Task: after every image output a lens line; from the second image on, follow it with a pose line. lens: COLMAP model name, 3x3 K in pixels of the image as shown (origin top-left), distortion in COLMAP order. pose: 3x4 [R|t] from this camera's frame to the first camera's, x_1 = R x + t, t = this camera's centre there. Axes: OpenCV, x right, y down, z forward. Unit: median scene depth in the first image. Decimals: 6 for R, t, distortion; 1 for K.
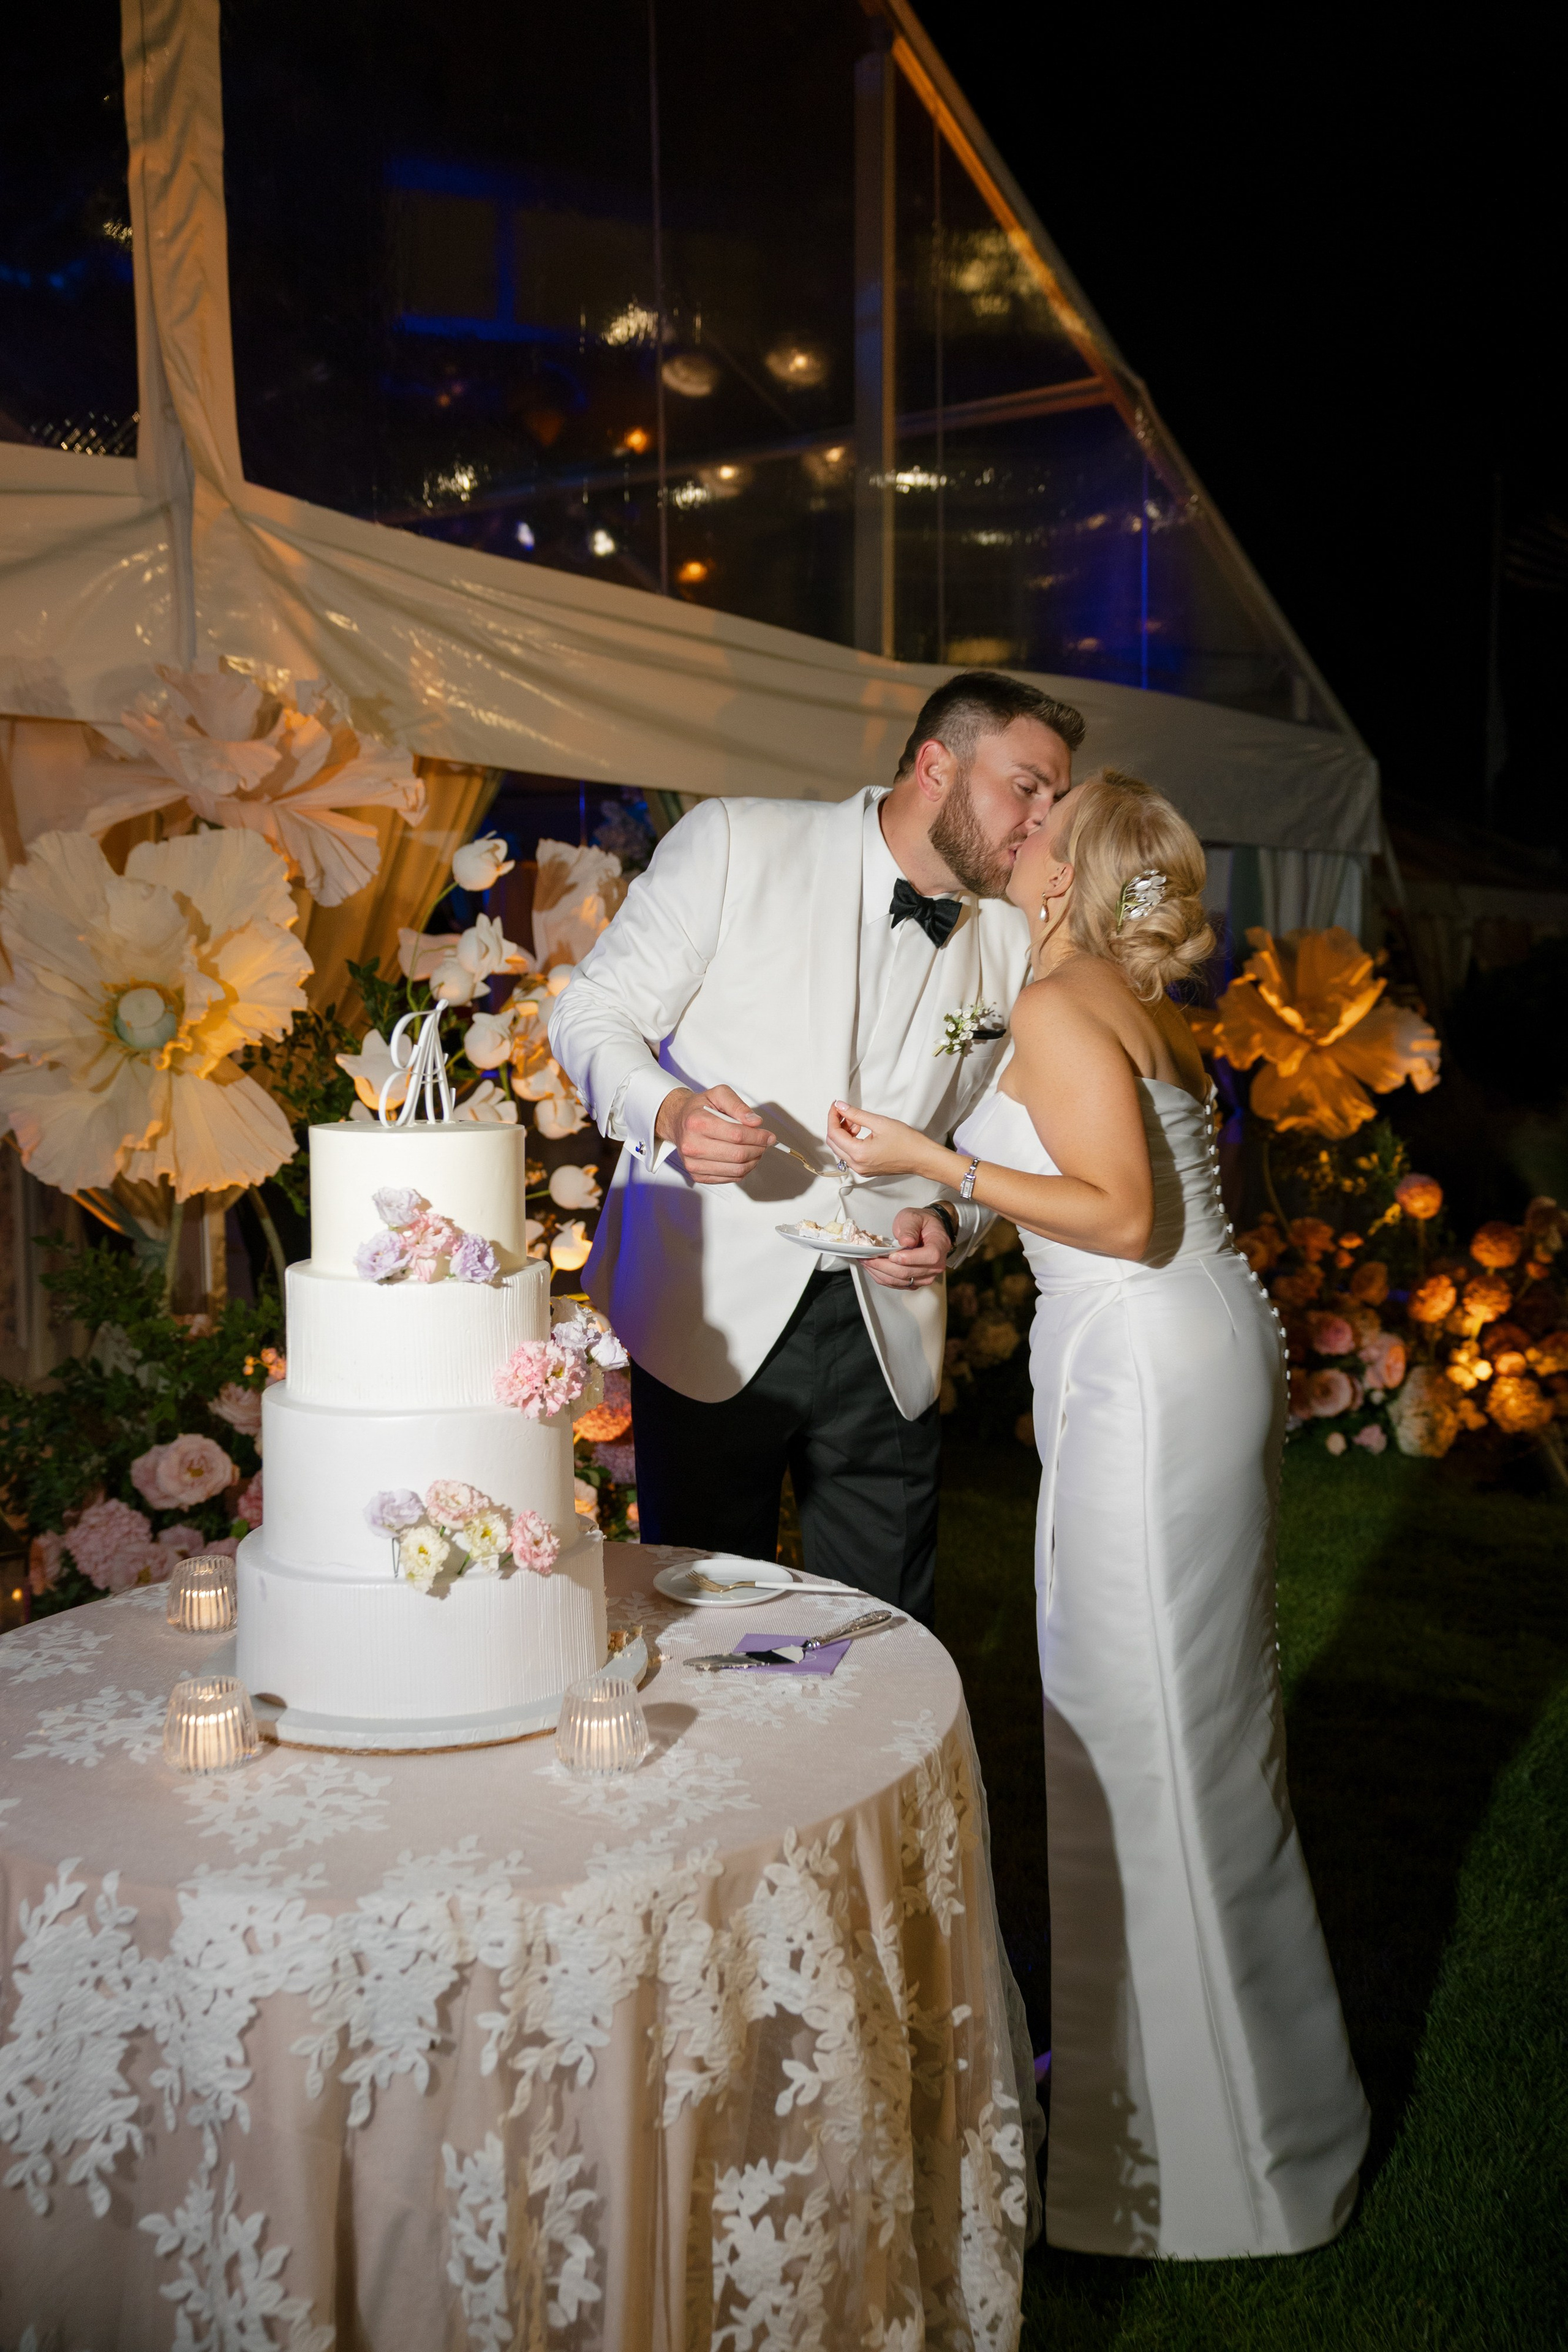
lens RADIAL K [[2176.1, 0, 777.8], [0, 2176.1, 1175.4], [0, 0, 1]] dist [0.005413, 0.008388]
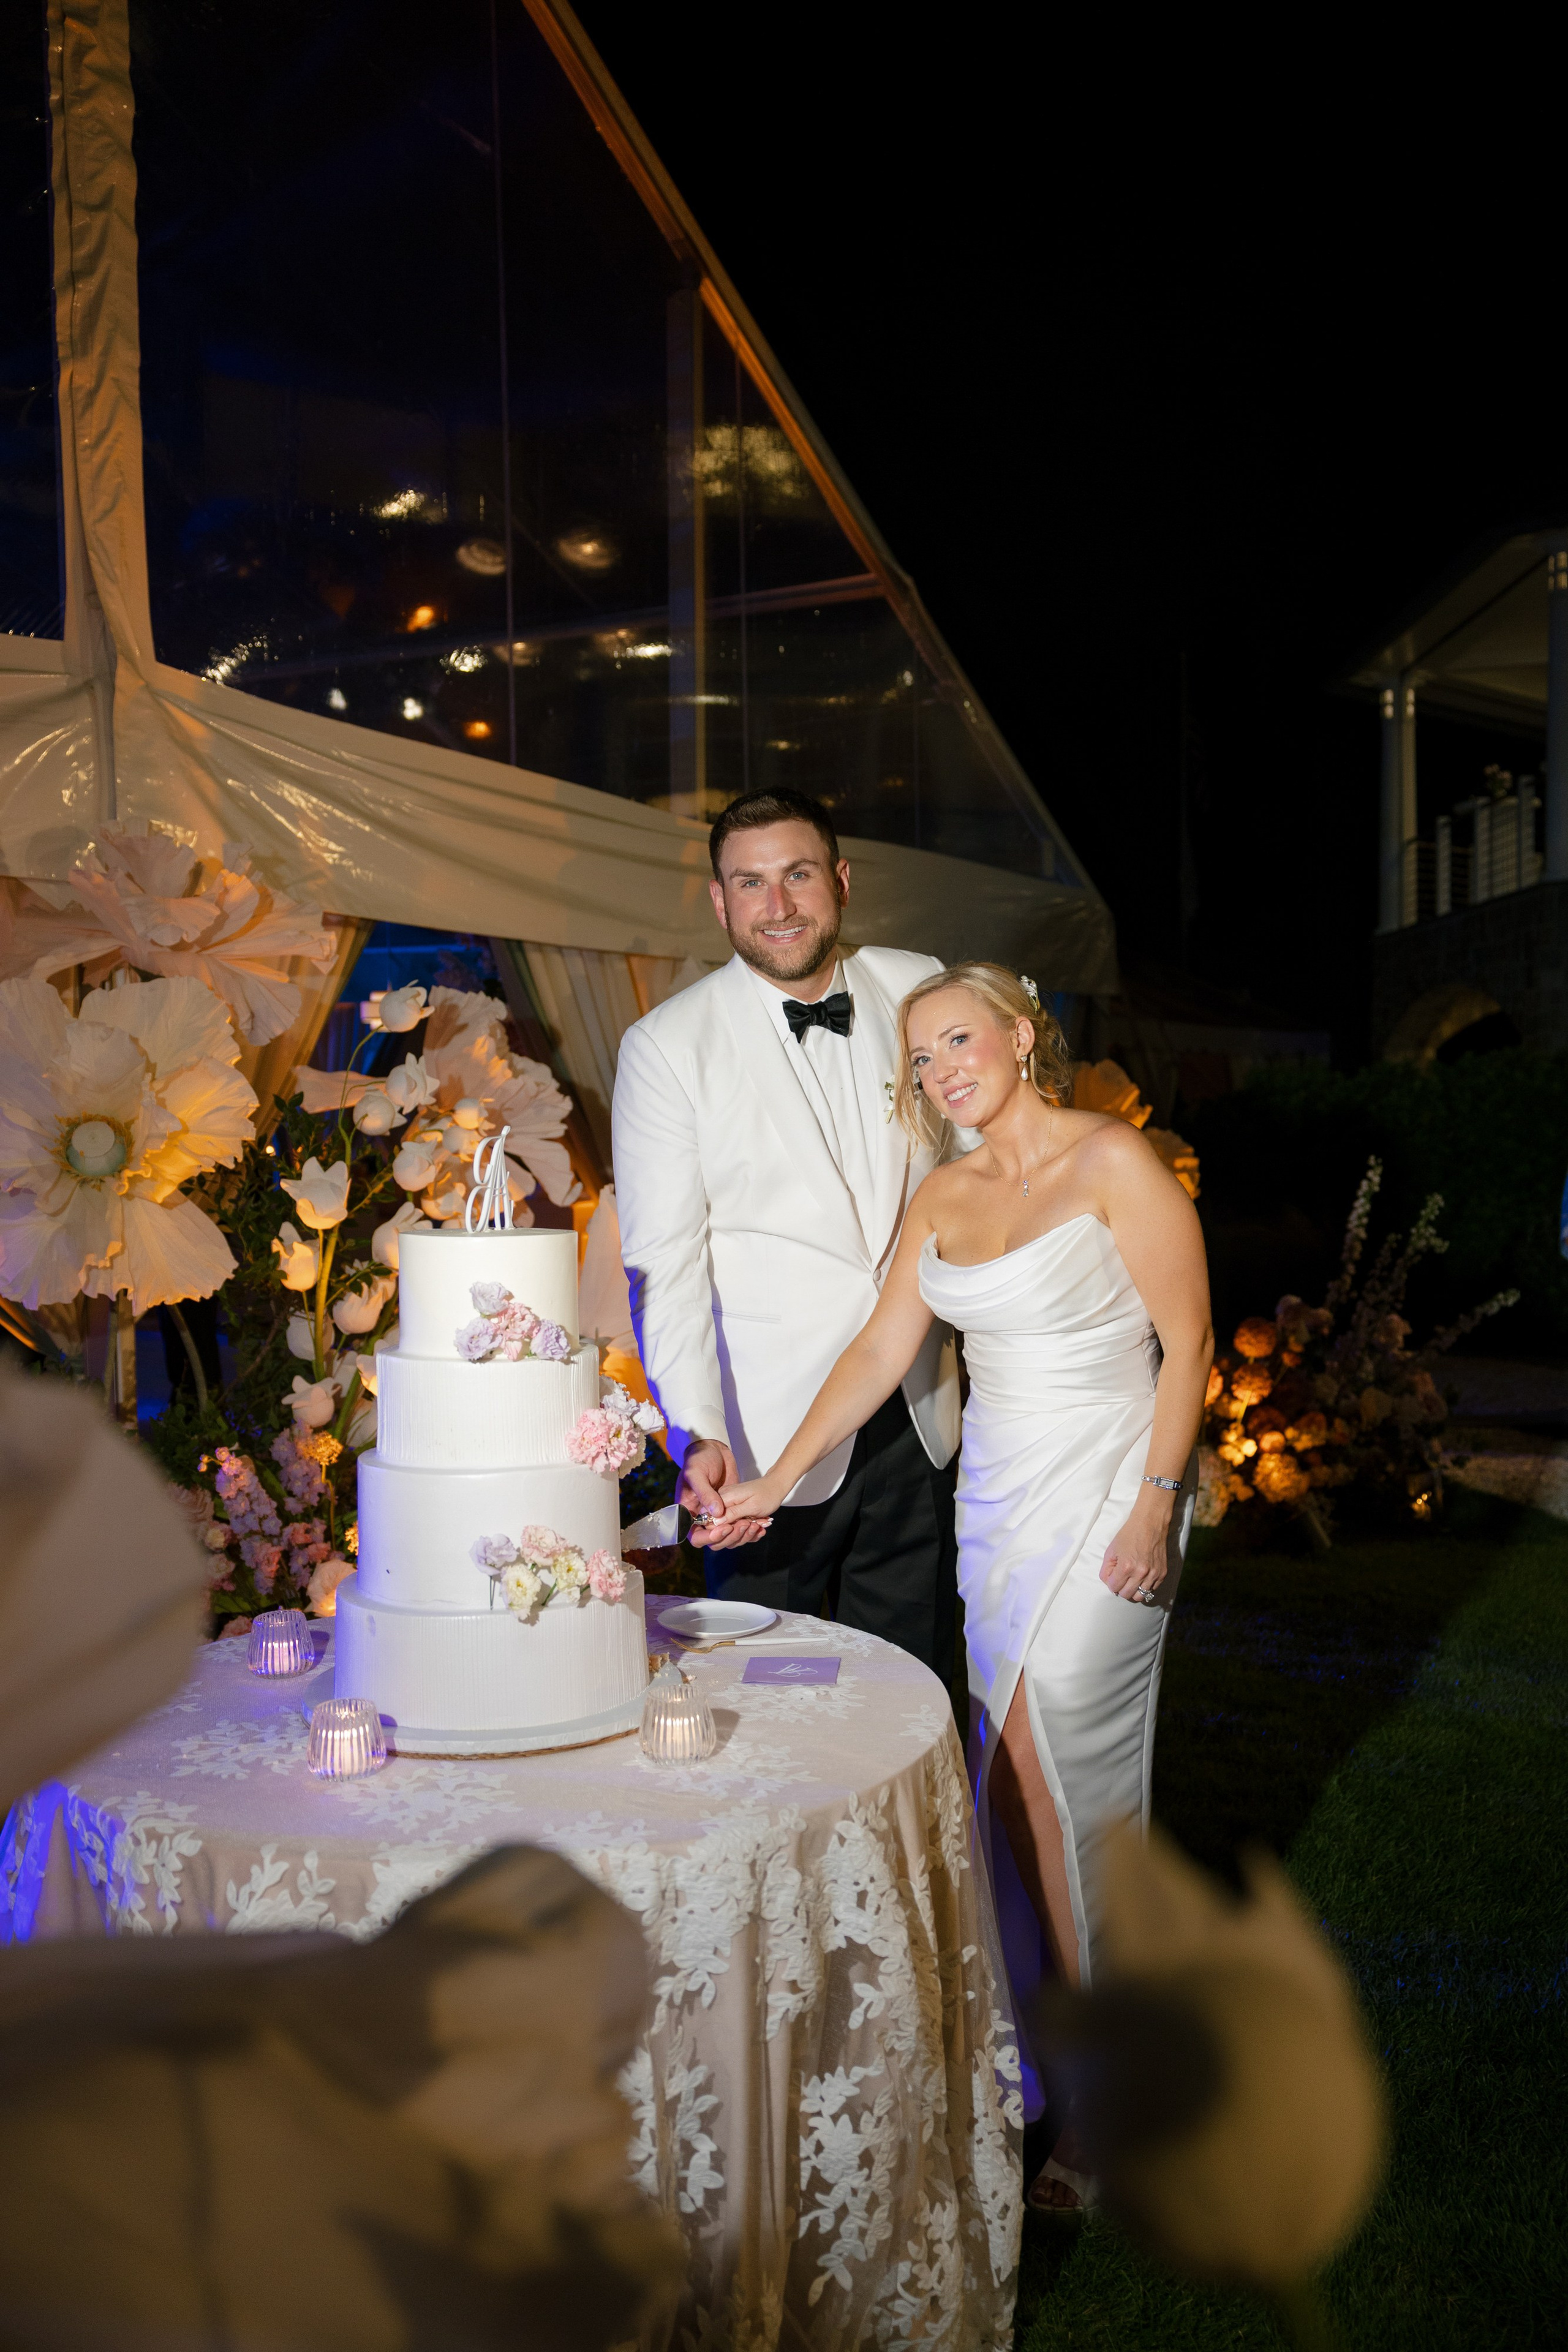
lens RADIAL K [[2102.1, 0, 788.0], [0, 2102.1, 1171.8], [0, 0, 1]] dist [0.005452, 0.027913]
pose [[0.990932, -0.011098, 0.133907, -0.164003], [0.019215, 0.998045, -0.059475, 0.016941], [-0.132985, 0.061509, 0.989208, -0.172007]]
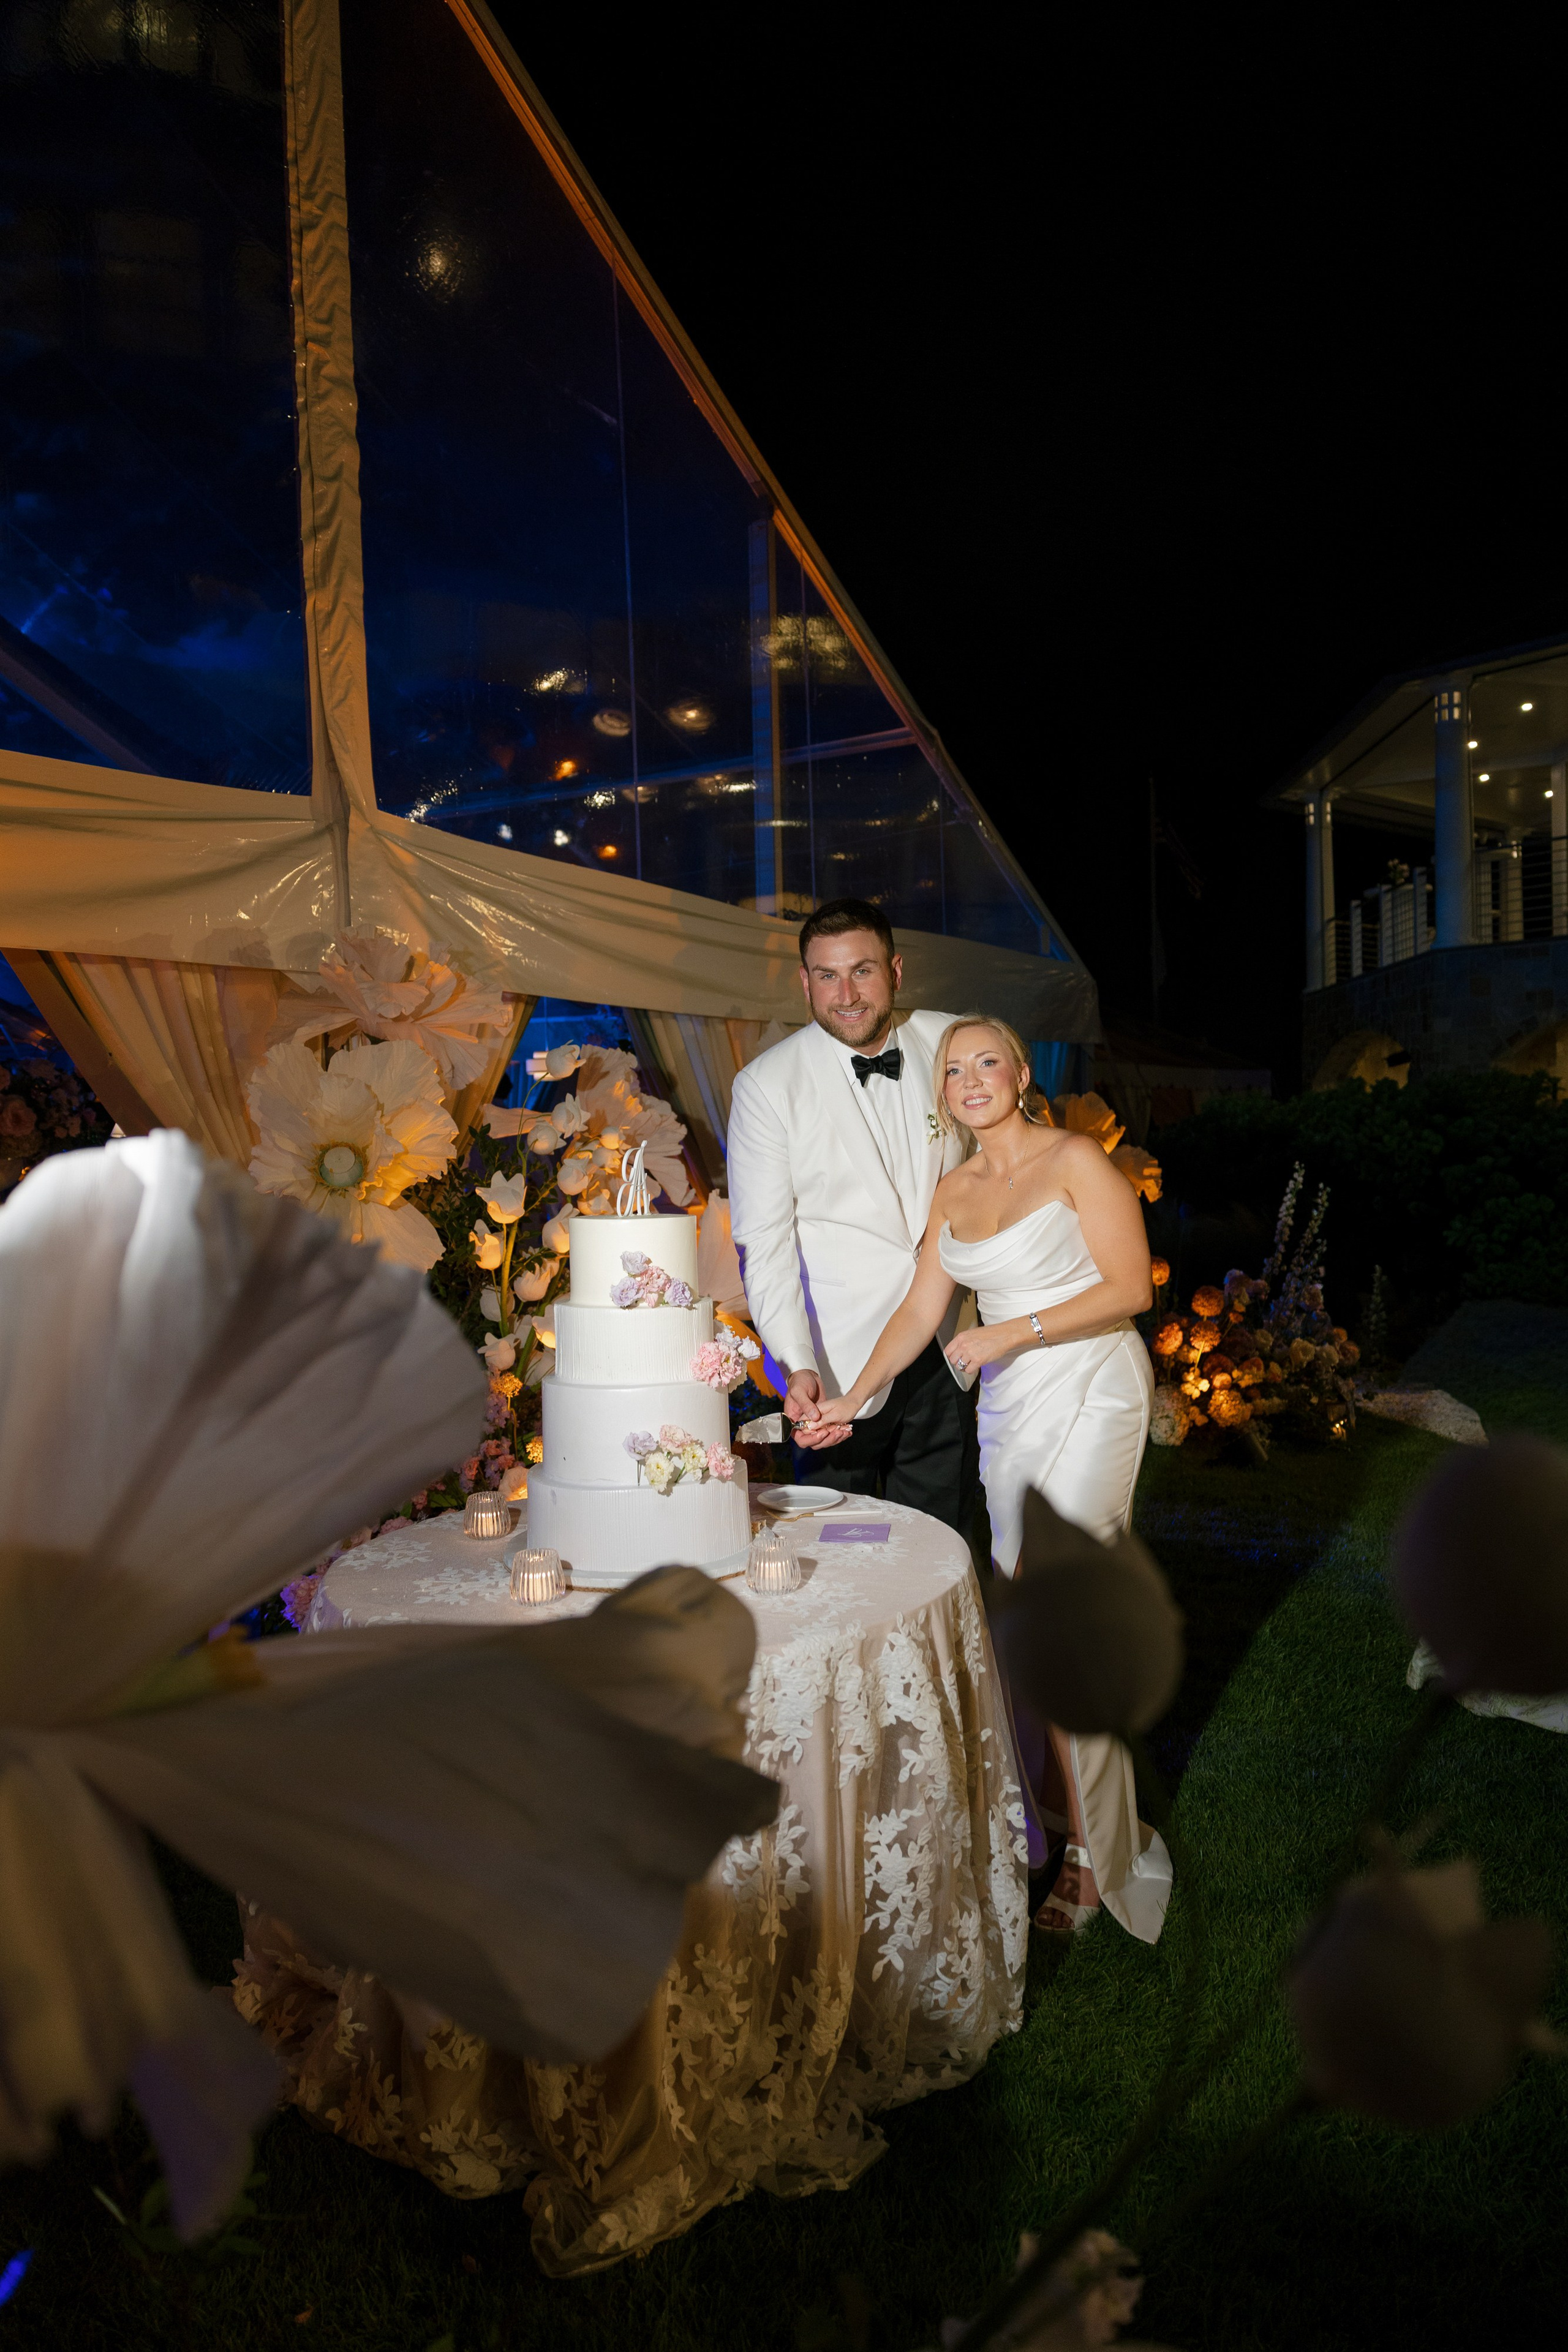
lens RADIAL K [[1628.9, 0, 773.7], [0, 1628.9, 1169.9], [0, 0, 1]] dist [0.022382, 0.004915]
pose [[0.995875, -0.024265, 0.087433, -0.173486], [0.030557, 0.996982, -0.071367, 0.035710], [-0.085437, 0.073744, 0.993611, -0.261385]]
